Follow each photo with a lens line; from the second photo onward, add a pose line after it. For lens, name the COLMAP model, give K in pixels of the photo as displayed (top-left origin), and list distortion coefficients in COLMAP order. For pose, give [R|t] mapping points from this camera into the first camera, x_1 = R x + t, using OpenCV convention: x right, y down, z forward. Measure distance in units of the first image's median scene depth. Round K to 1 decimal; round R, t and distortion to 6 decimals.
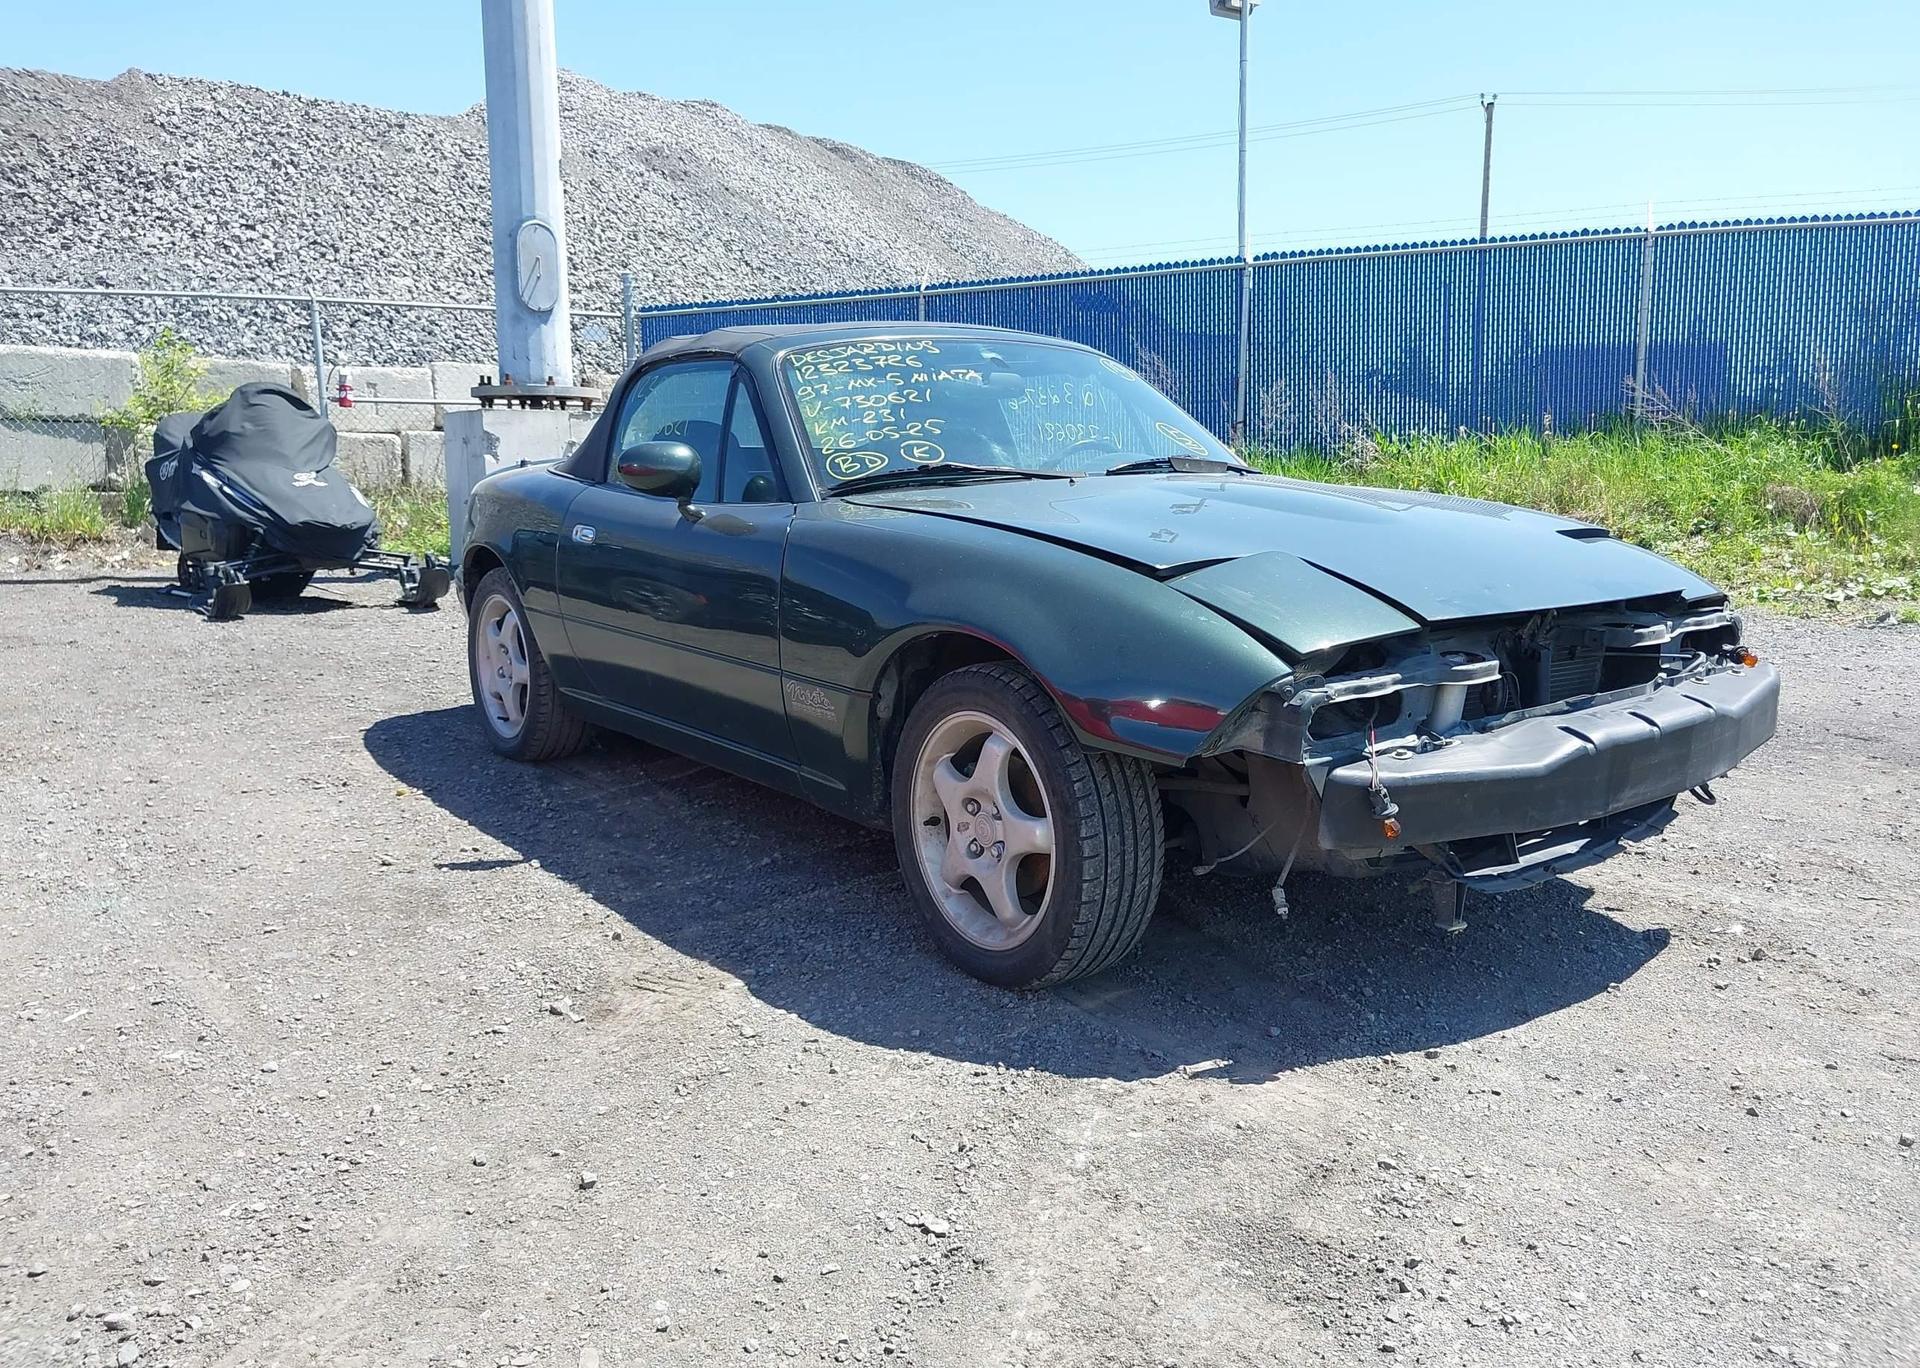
lens RADIAL K [[1498.9, 0, 966.4], [0, 1498.9, 728.2], [0, 0, 1]] dist [0.012929, -0.014073]
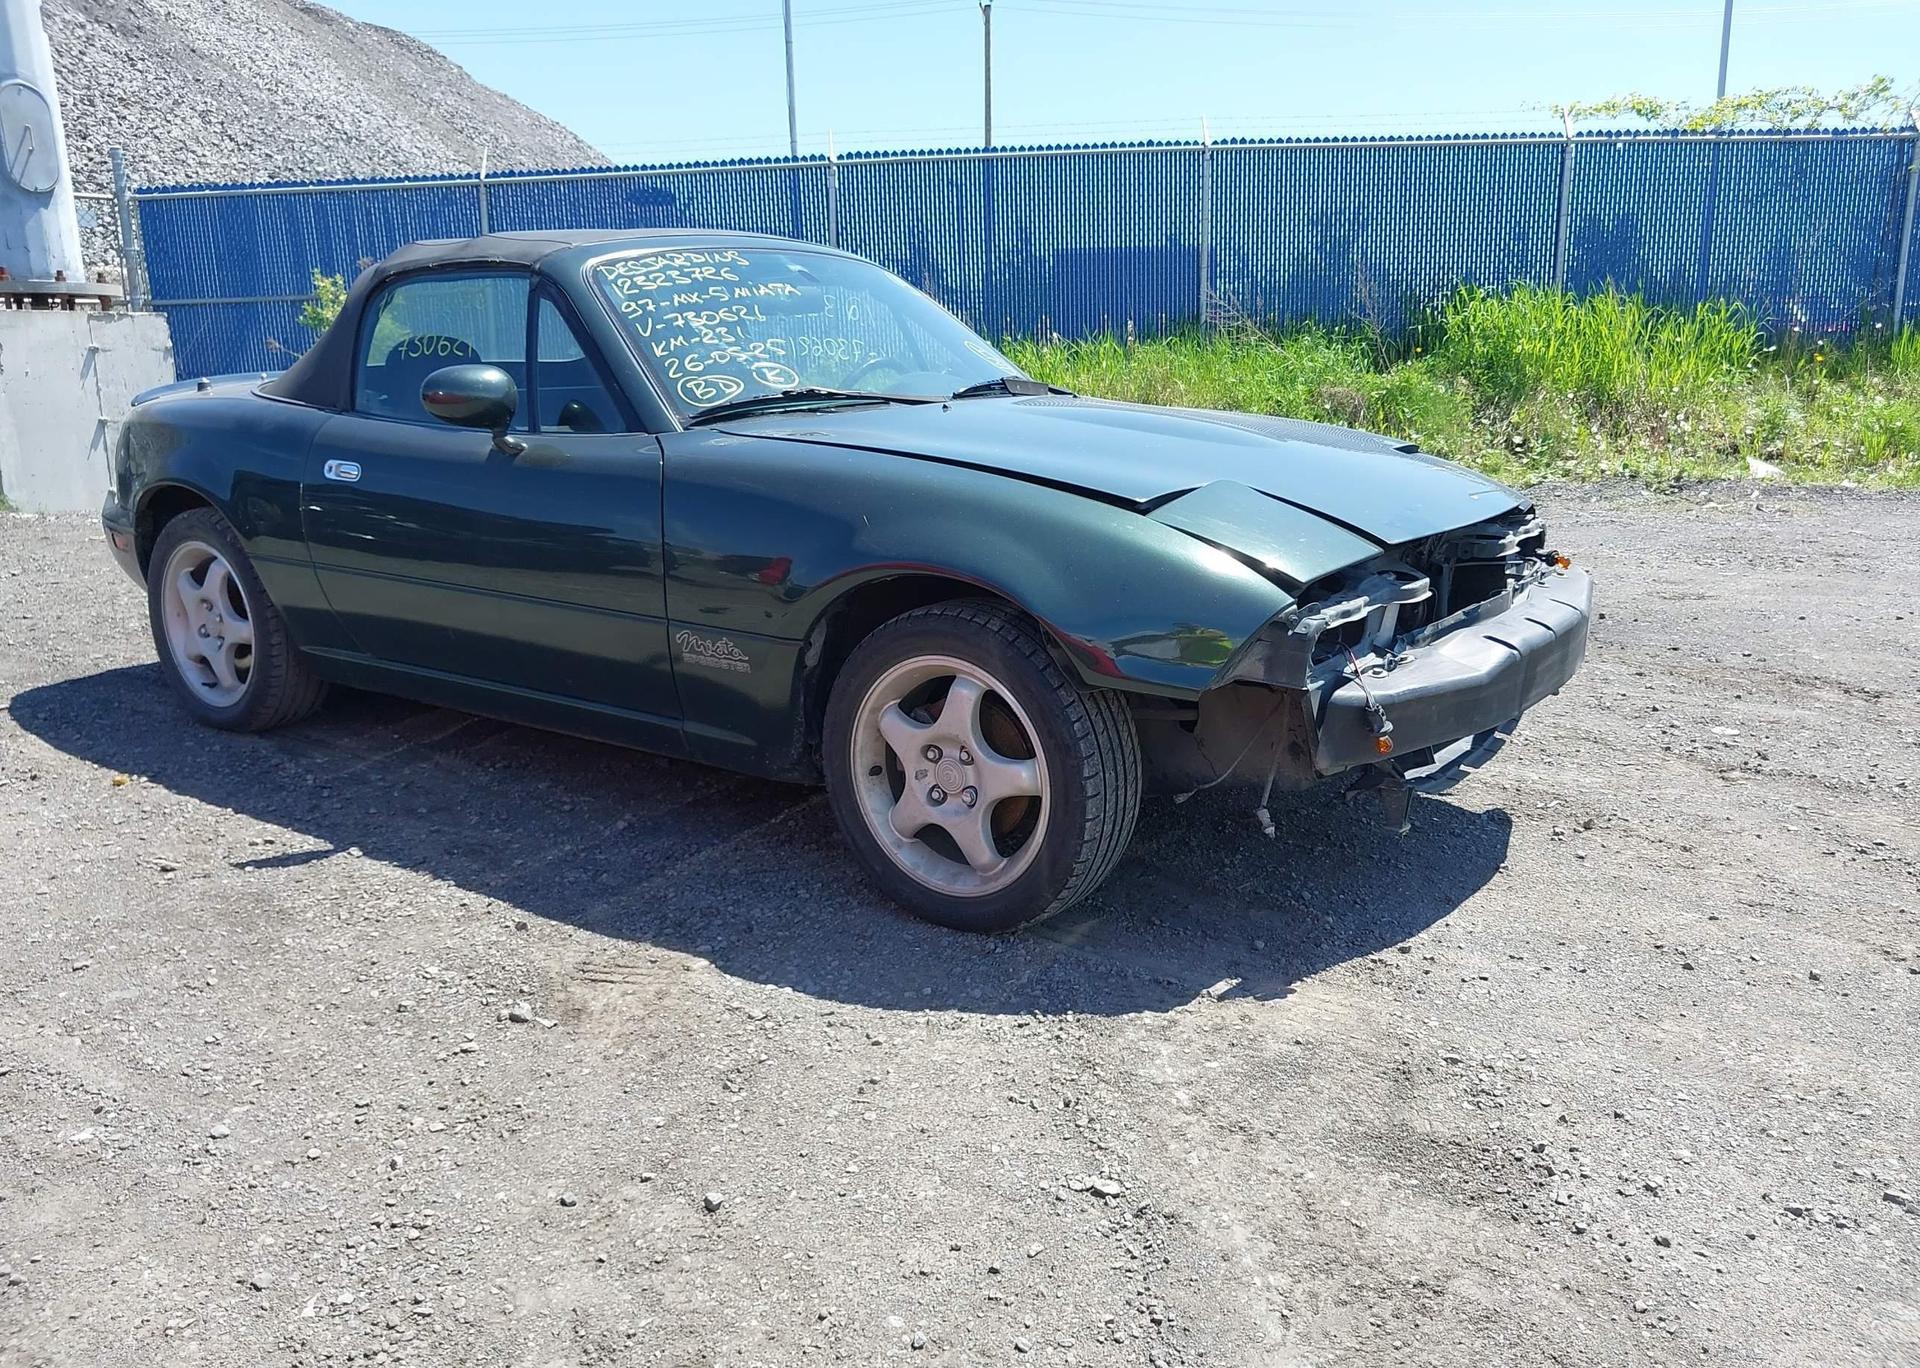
lens RADIAL K [[1491.2, 0, 983.4], [0, 1491.2, 752.5], [0, 0, 1]] dist [0.008116, -0.014551]
pose [[0.950741, -0.082450, 0.298821, -0.230489], [0.058294, 0.994334, 0.088886, -0.028866], [-0.304457, -0.067088, 0.950161, 0.067718]]
